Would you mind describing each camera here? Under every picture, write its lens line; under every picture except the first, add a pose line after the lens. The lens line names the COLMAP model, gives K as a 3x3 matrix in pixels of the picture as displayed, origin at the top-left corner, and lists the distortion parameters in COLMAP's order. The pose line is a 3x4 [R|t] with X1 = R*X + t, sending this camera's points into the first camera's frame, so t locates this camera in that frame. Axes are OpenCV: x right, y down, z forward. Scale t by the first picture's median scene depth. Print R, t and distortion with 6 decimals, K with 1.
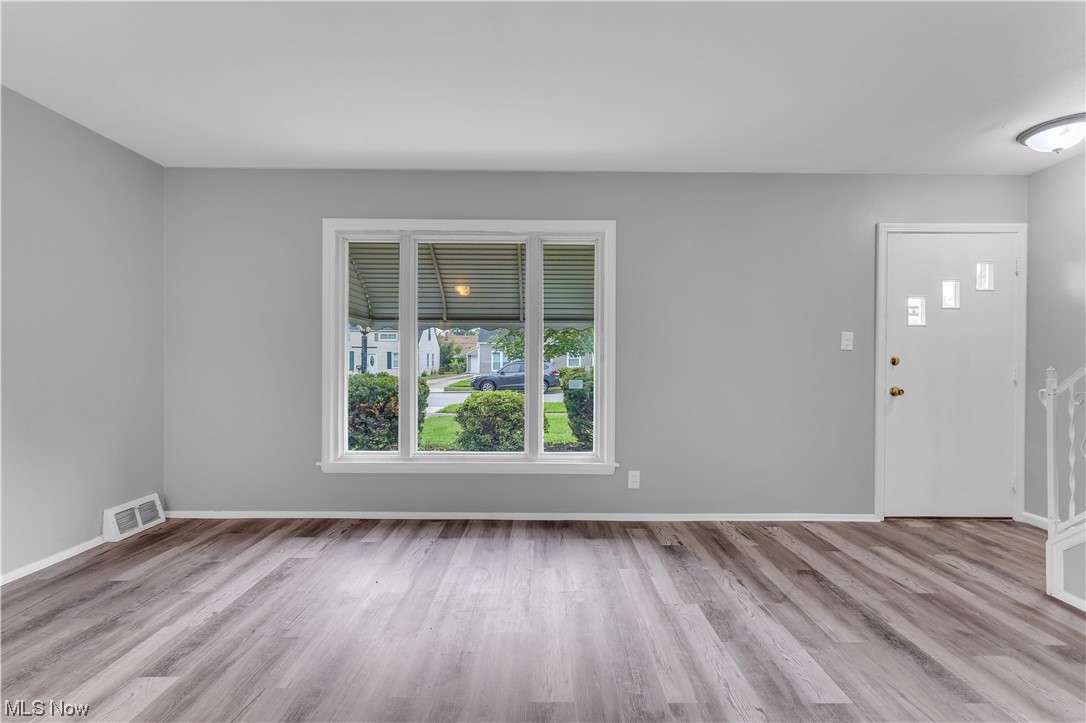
lens RADIAL K [[435.2, 0, 543.0], [0, 435.2, 361.1], [0, 0, 1]] dist [0.002660, -0.001330]
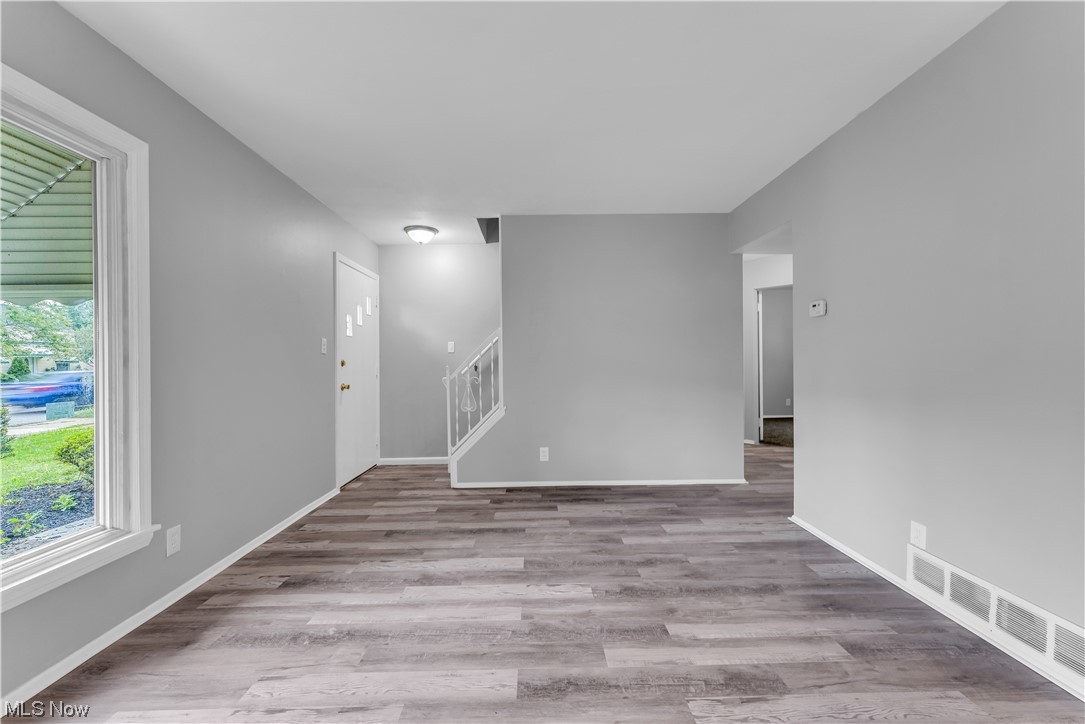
lens RADIAL K [[434.8, 0, 542.6], [0, 434.8, 360.8], [0, 0, 1]] dist [0.002660, -0.001330]
pose [[-0.012232, 0.000295, 0.999925, -0.566441], [0.008103, 0.999967, -0.000196, -0.002486], [-0.999892, 0.008100, -0.012234, 0.513437]]
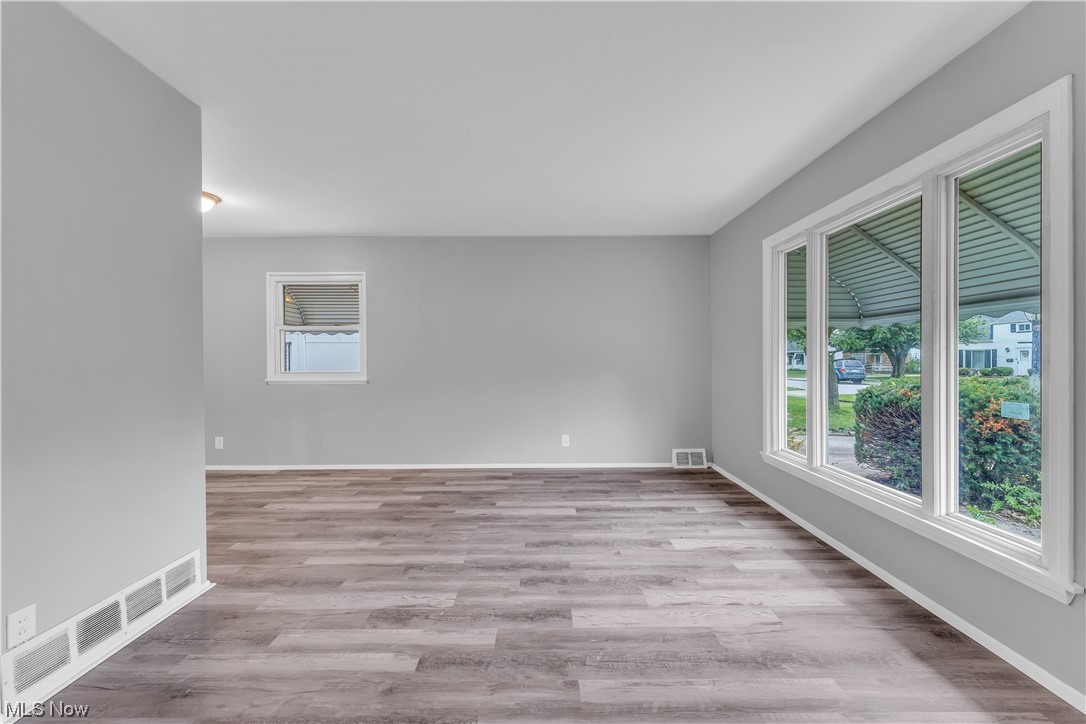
lens RADIAL K [[435.2, 0, 548.4], [0, 435.2, 365.5], [0, 0, 1]] dist [0.002660, -0.001330]
pose [[0.004161, 0.010568, -0.999935, 0.755099], [0.007566, 0.999915, 0.010600, -0.016336], [0.999963, -0.007610, 0.004081, 0.502895]]
